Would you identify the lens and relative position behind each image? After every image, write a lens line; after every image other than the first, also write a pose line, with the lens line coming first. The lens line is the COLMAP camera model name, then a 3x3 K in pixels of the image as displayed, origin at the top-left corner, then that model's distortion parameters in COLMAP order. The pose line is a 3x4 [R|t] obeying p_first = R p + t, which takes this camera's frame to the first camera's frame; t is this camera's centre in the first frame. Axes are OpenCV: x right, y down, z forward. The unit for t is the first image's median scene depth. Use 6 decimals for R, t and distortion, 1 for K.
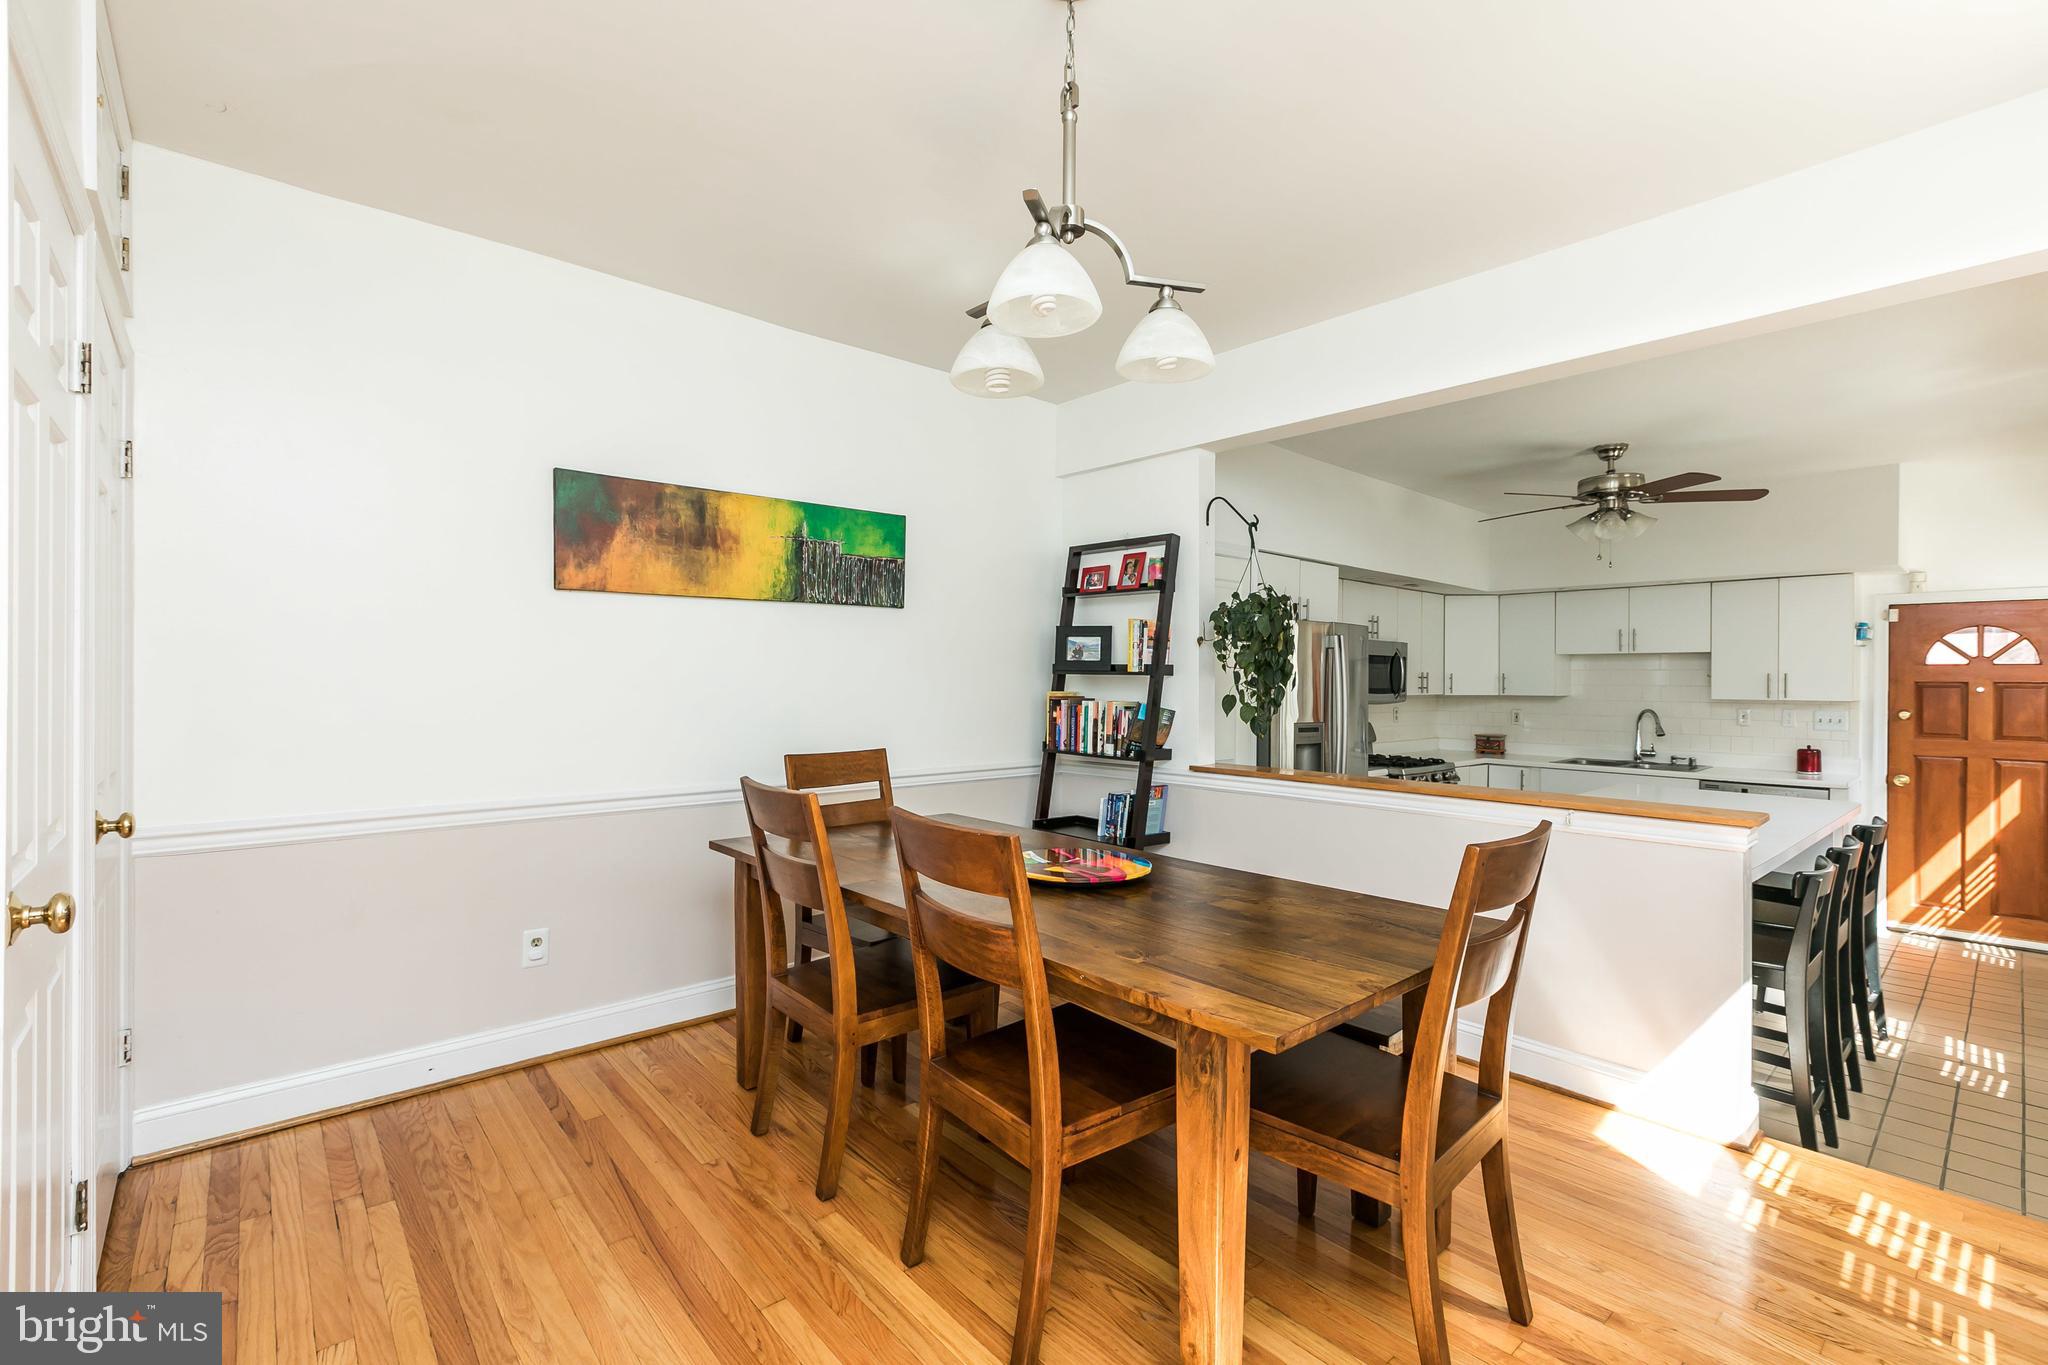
lens RADIAL K [[927.8, 0, 994.4], [0, 927.8, 662.7], [0, 0, 1]] dist [-0.001418, 0.002254]
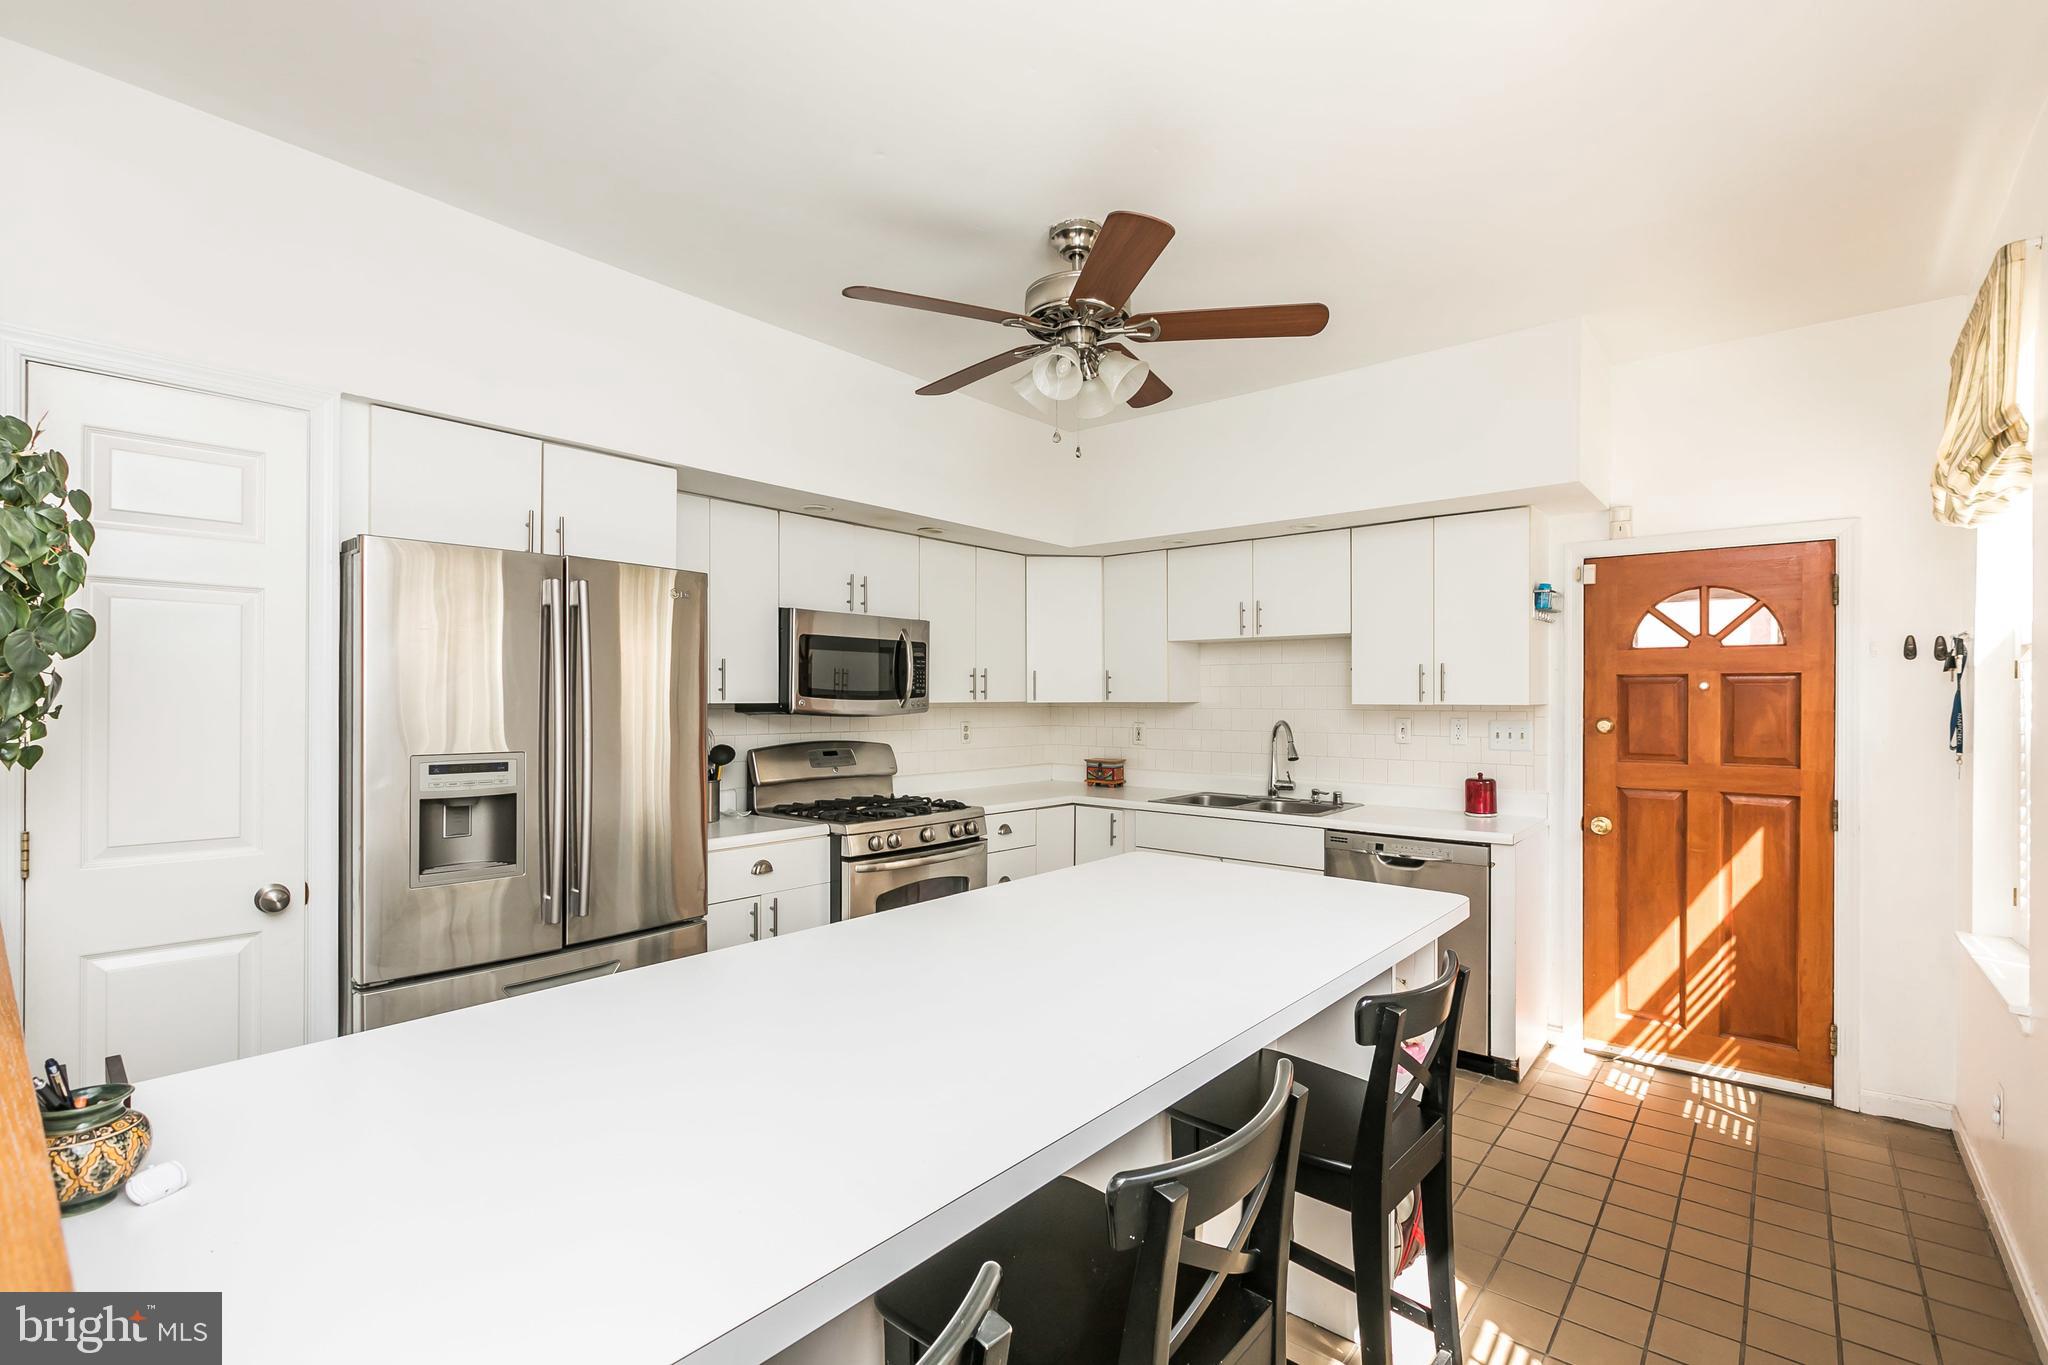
lens RADIAL K [[927.8, 0, 1005.6], [0, 927.8, 659.5], [0, 0, 1]] dist [-0.001418, 0.002254]
pose [[0.991941, 0.001015, 0.126695, 0.489116], [0.001375, 0.999823, -0.018771, 0.021607], [-0.126691, 0.018794, 0.991764, 0.414215]]
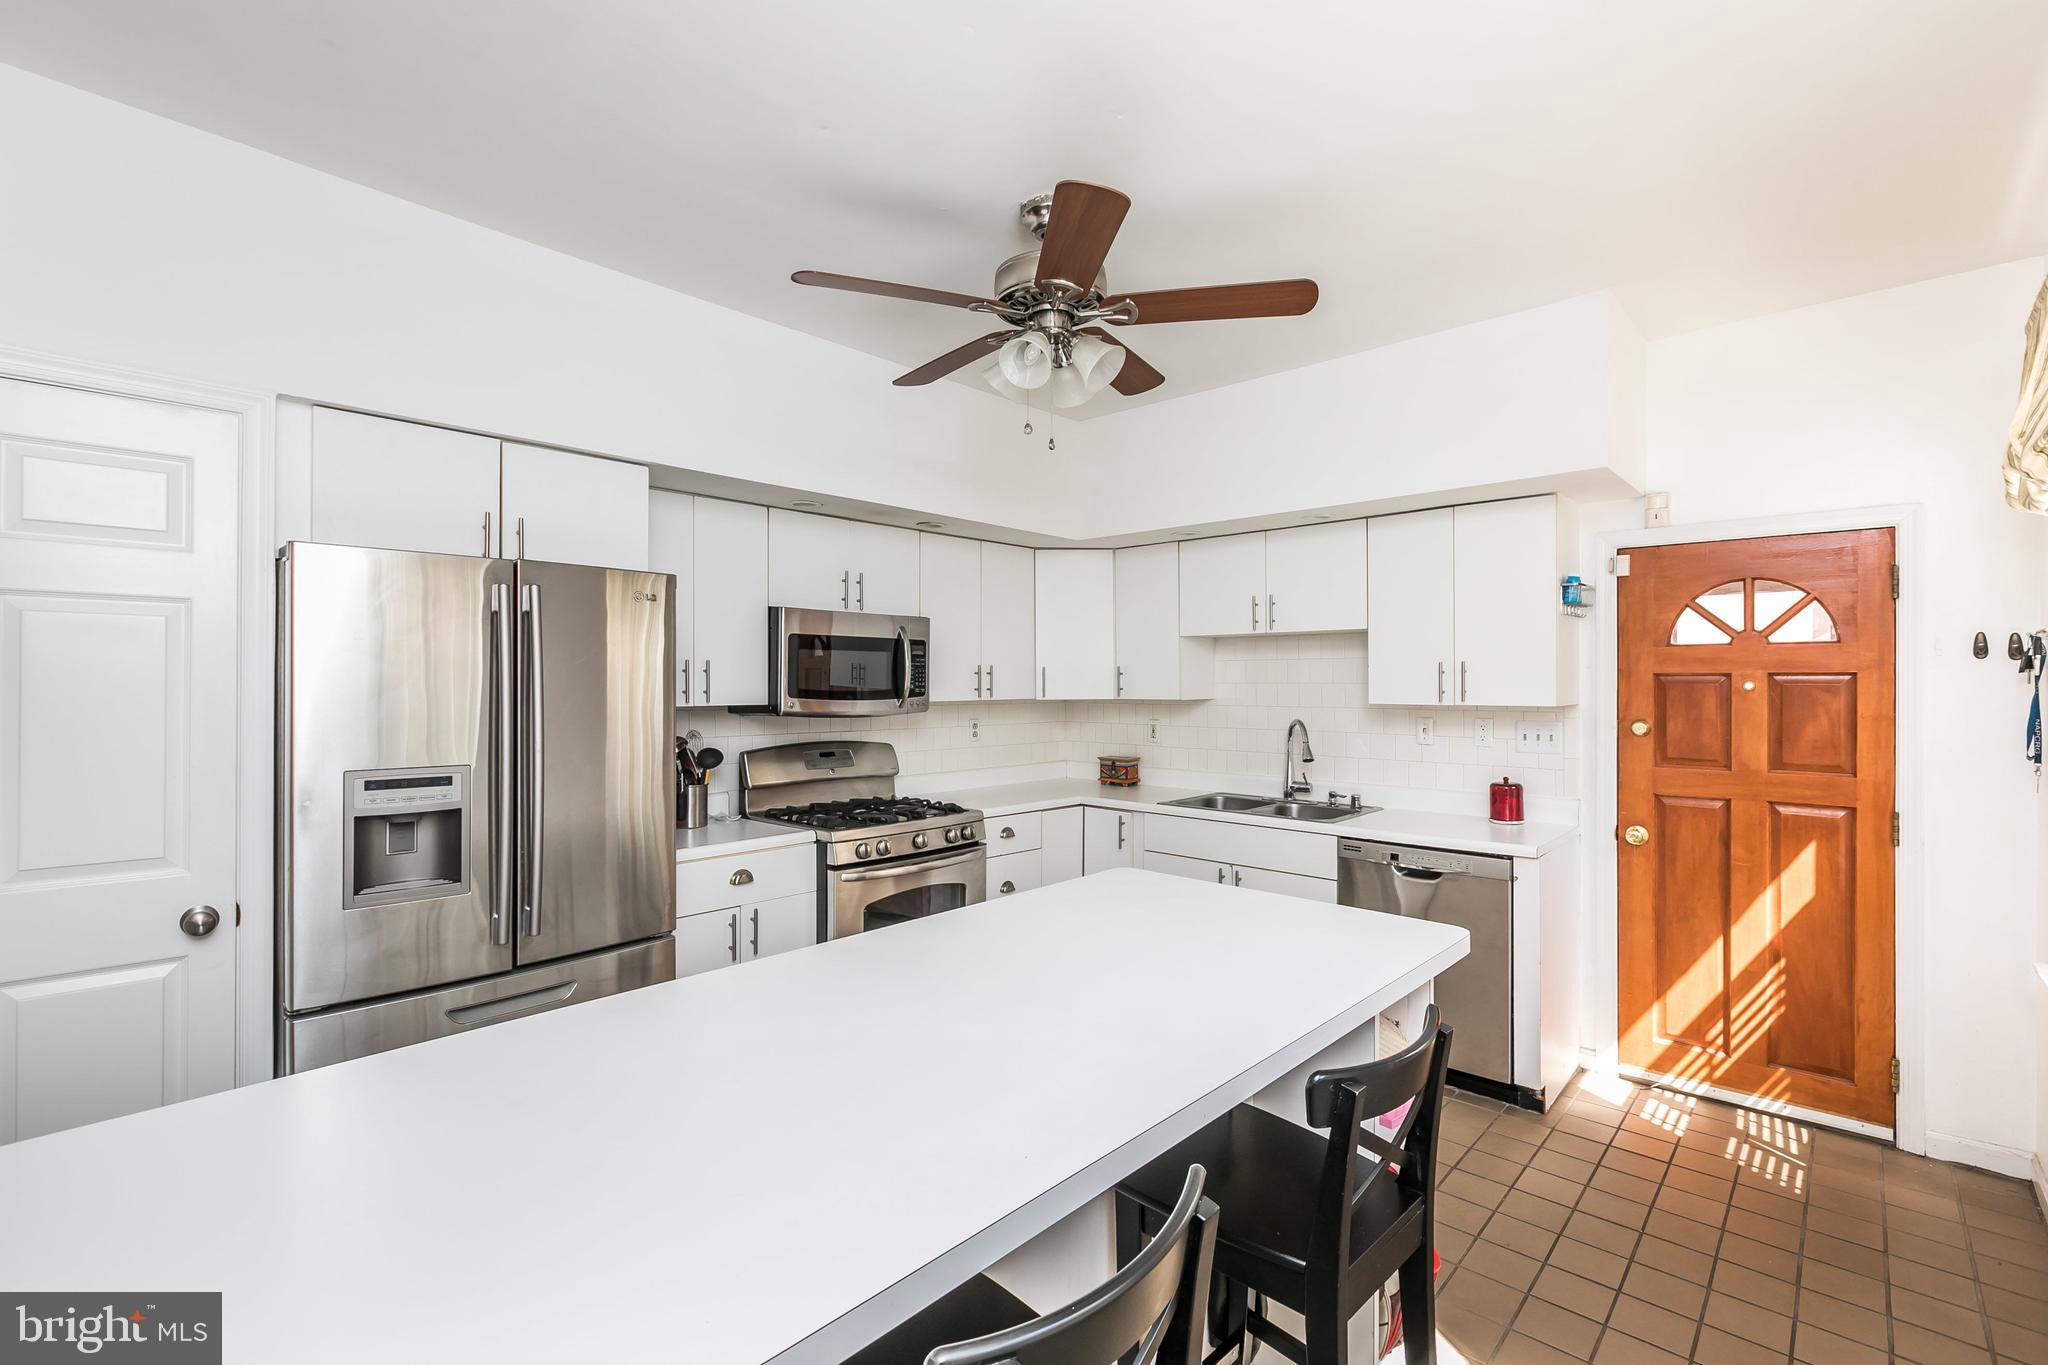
lens RADIAL K [[927.8, 0, 1003.7], [0, 927.8, 647.4], [0, 0, 1]] dist [-0.001418, 0.002254]
pose [[0.996364, -0.003214, 0.085140, 0.522604], [0.004913, 0.999793, -0.019754, 0.013384], [-0.085058, 0.020101, 0.996173, 0.437391]]
